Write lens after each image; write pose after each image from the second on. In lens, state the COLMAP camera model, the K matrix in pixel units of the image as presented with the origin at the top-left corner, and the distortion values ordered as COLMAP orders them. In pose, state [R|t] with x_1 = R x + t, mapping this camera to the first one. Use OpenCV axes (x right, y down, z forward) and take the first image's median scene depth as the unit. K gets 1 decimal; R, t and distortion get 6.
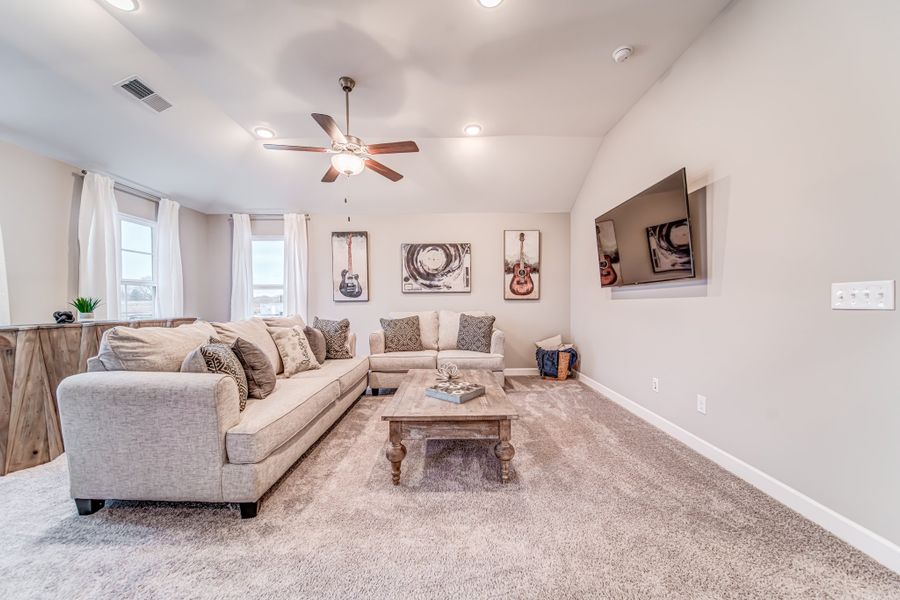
lens RADIAL K [[312.9, 0, 450.8], [0, 312.9, 305.4], [0, 0, 1]] dist [-0.000886, -0.000384]
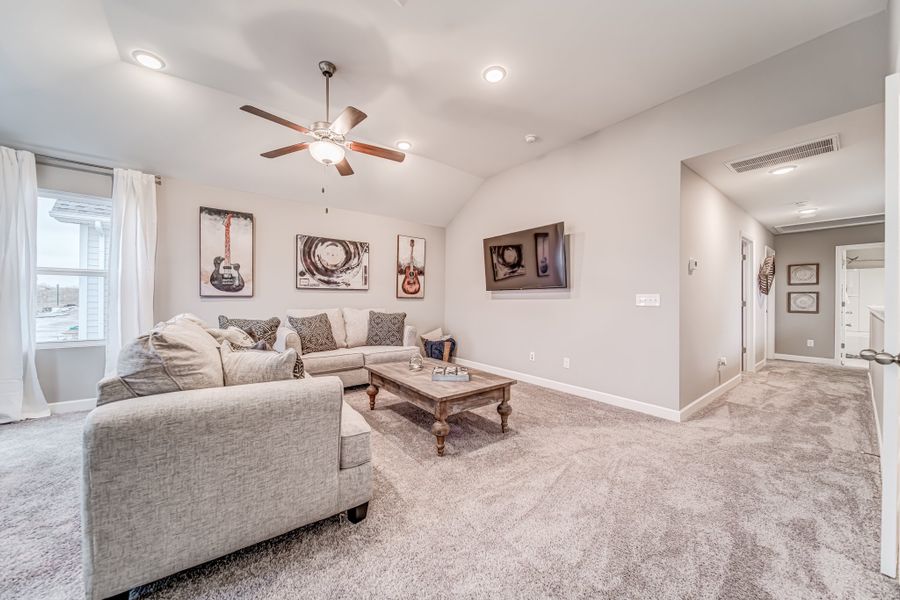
lens RADIAL K [[312.9, 0, 445.1], [0, 312.9, 298.6], [0, 0, 1]] dist [-0.000886, -0.000384]
pose [[0.801428, 0.015632, 0.597886, -0.358299], [-0.006948, 0.999834, -0.016828, 0.001498], [-0.598050, 0.009333, 0.801404, 0.019852]]
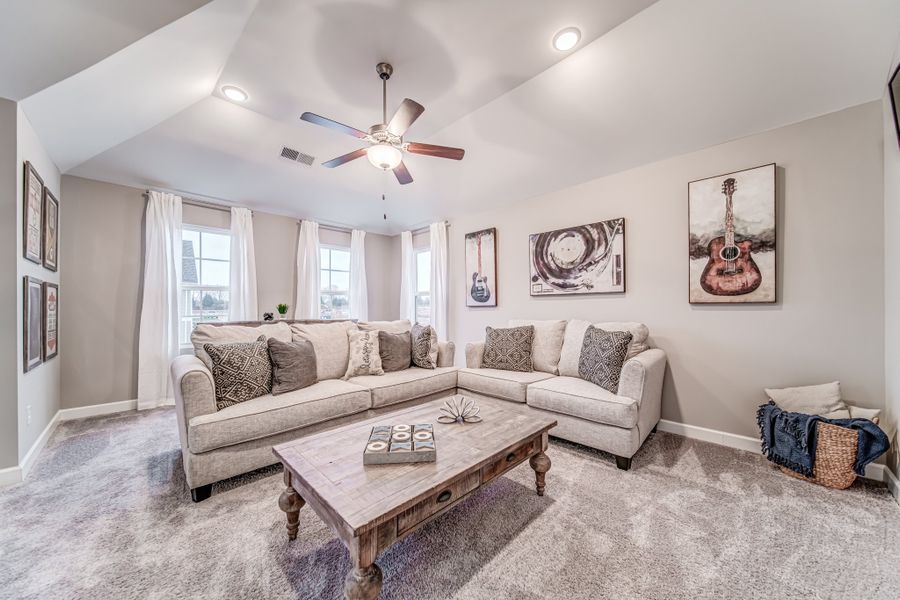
lens RADIAL K [[312.9, 0, 450.8], [0, 312.9, 306.4], [0, 0, 1]] dist [-0.000886, -0.000384]
pose [[0.706731, 0.001236, -0.707481, 0.273614], [-0.010465, 0.999907, -0.008707, -0.004601], [0.707405, 0.013557, 0.706679, 0.295670]]
